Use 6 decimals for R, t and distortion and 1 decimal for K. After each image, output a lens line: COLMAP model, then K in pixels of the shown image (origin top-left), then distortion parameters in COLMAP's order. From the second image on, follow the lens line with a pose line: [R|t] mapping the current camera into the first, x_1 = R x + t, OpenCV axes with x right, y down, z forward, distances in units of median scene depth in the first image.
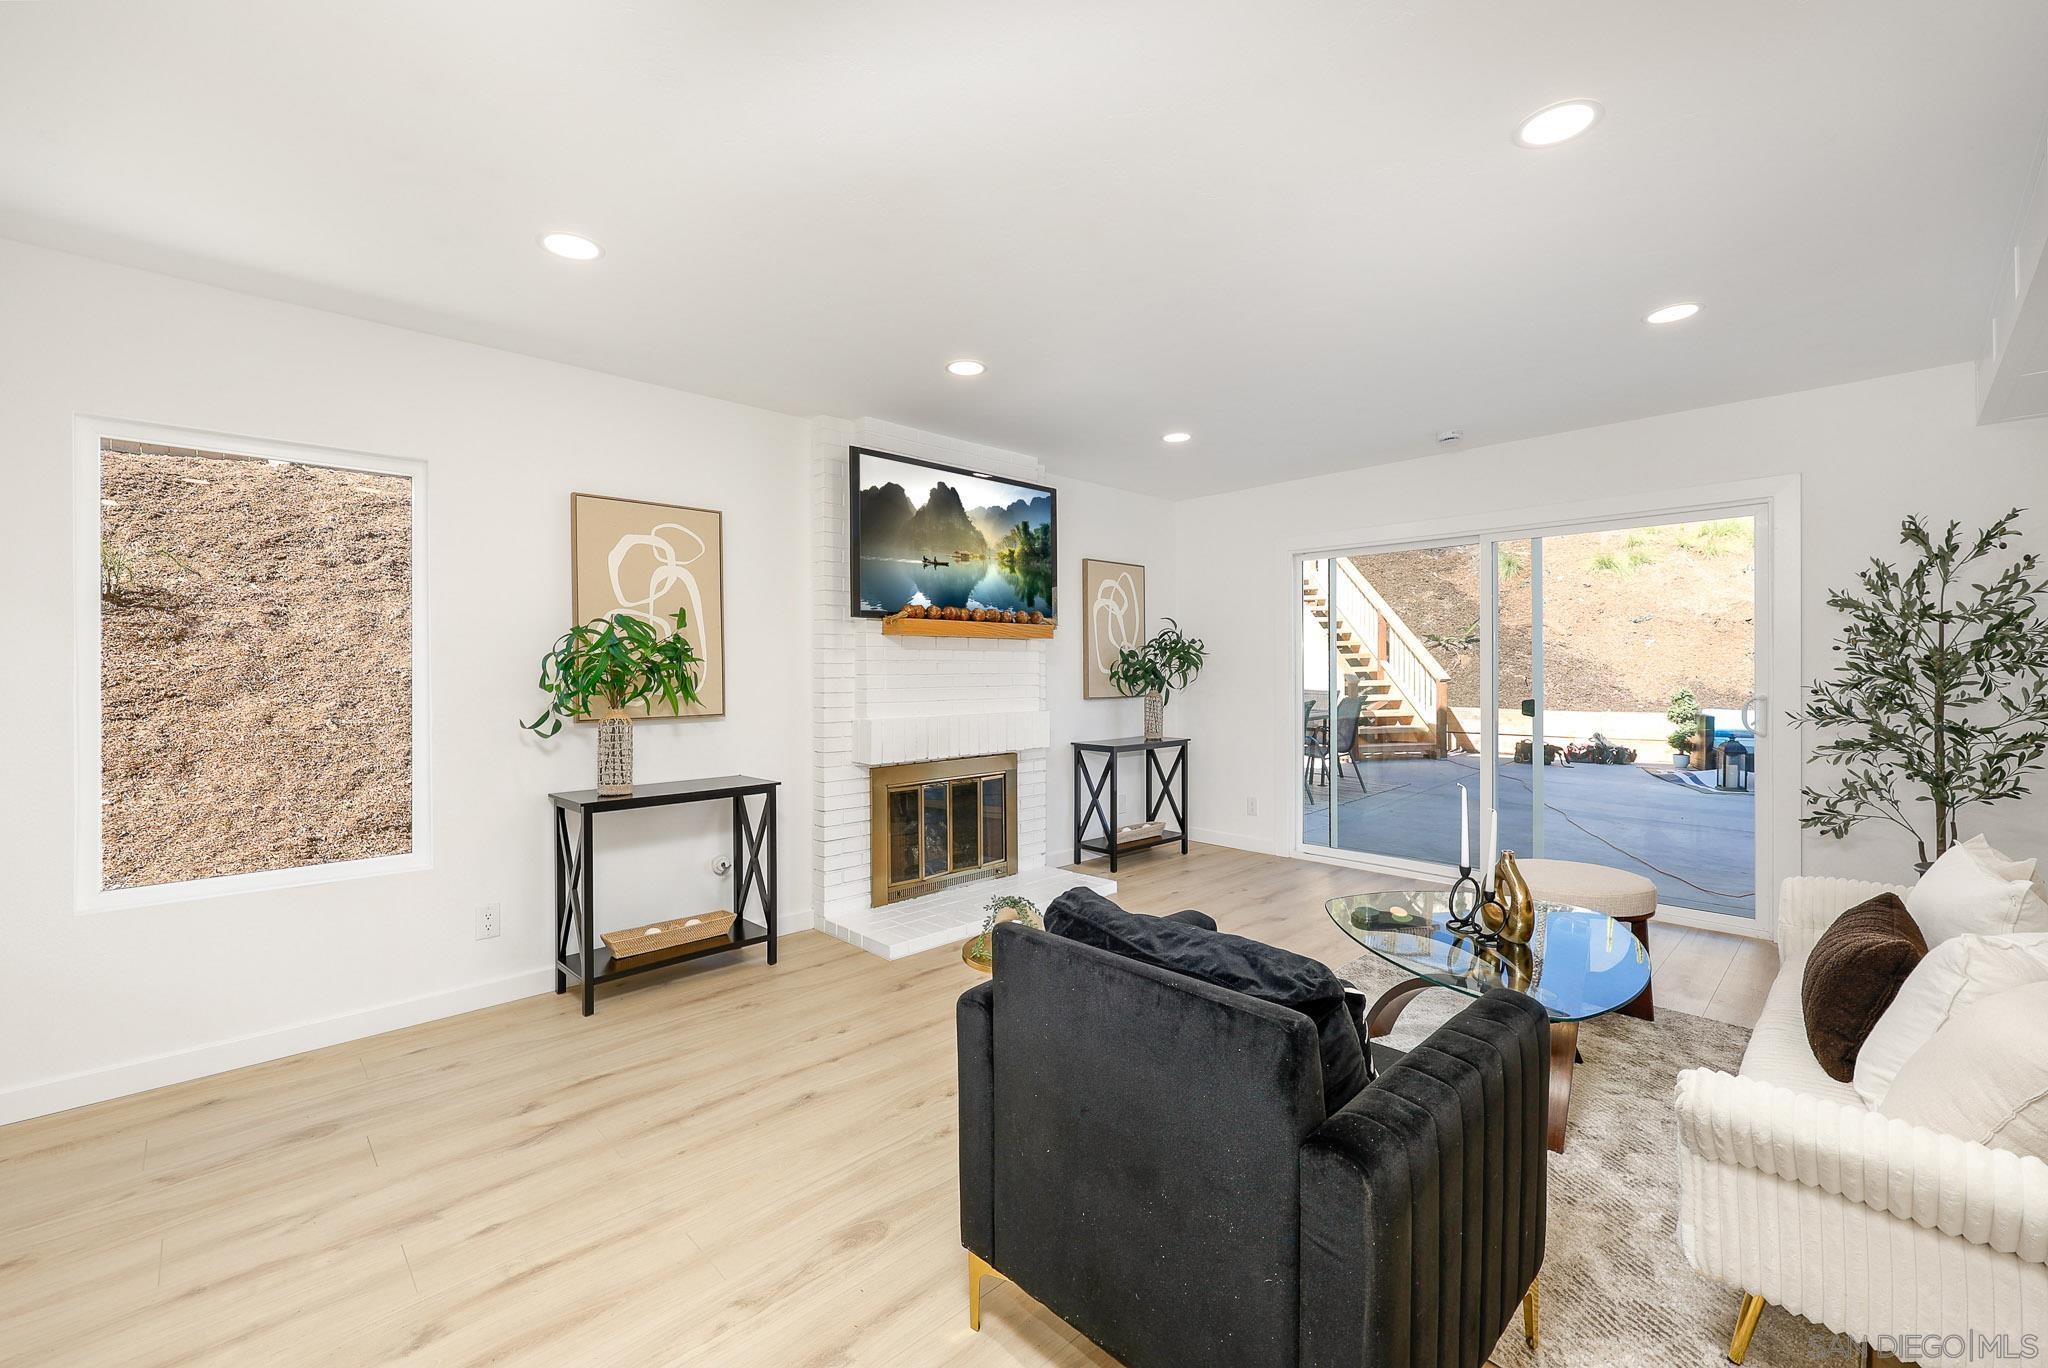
lens RADIAL K [[838.1, 0, 1008.2], [0, 838.1, 684.7], [0, 0, 1]] dist [-0.000003, 0.001827]
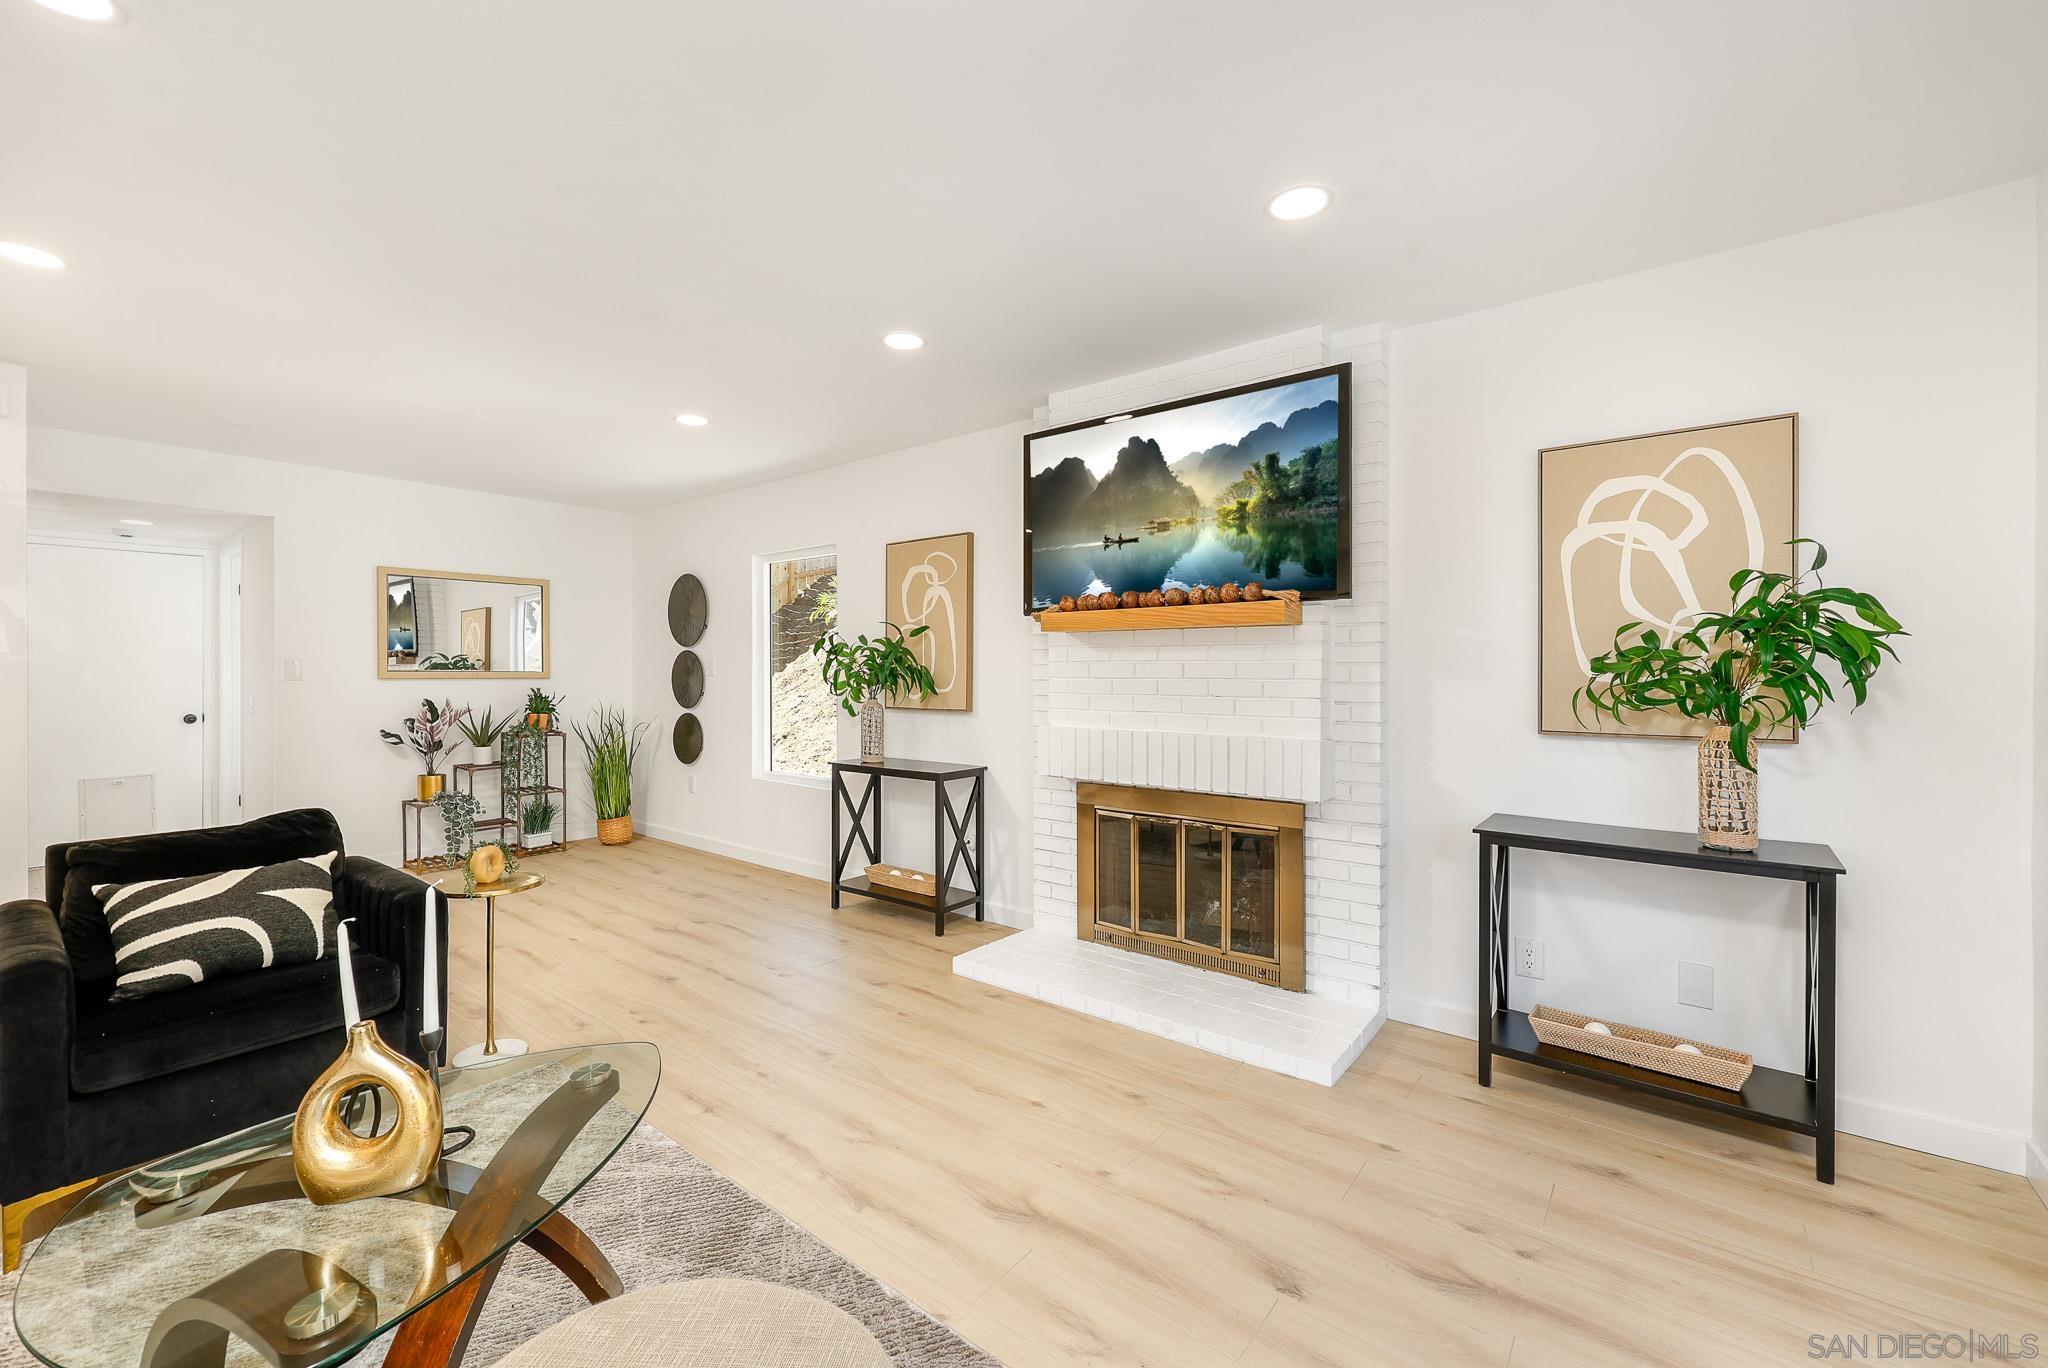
lens RADIAL K [[838.1, 0, 1014.3], [0, 838.1, 669.9], [0, 0, 1]] dist [-0.000003, 0.001827]
pose [[0.136756, 0.004064, -0.990596, 0.709763], [-0.022614, 0.999744, 0.000980, -0.019190], [0.990347, 0.022268, 0.136813, 0.801726]]
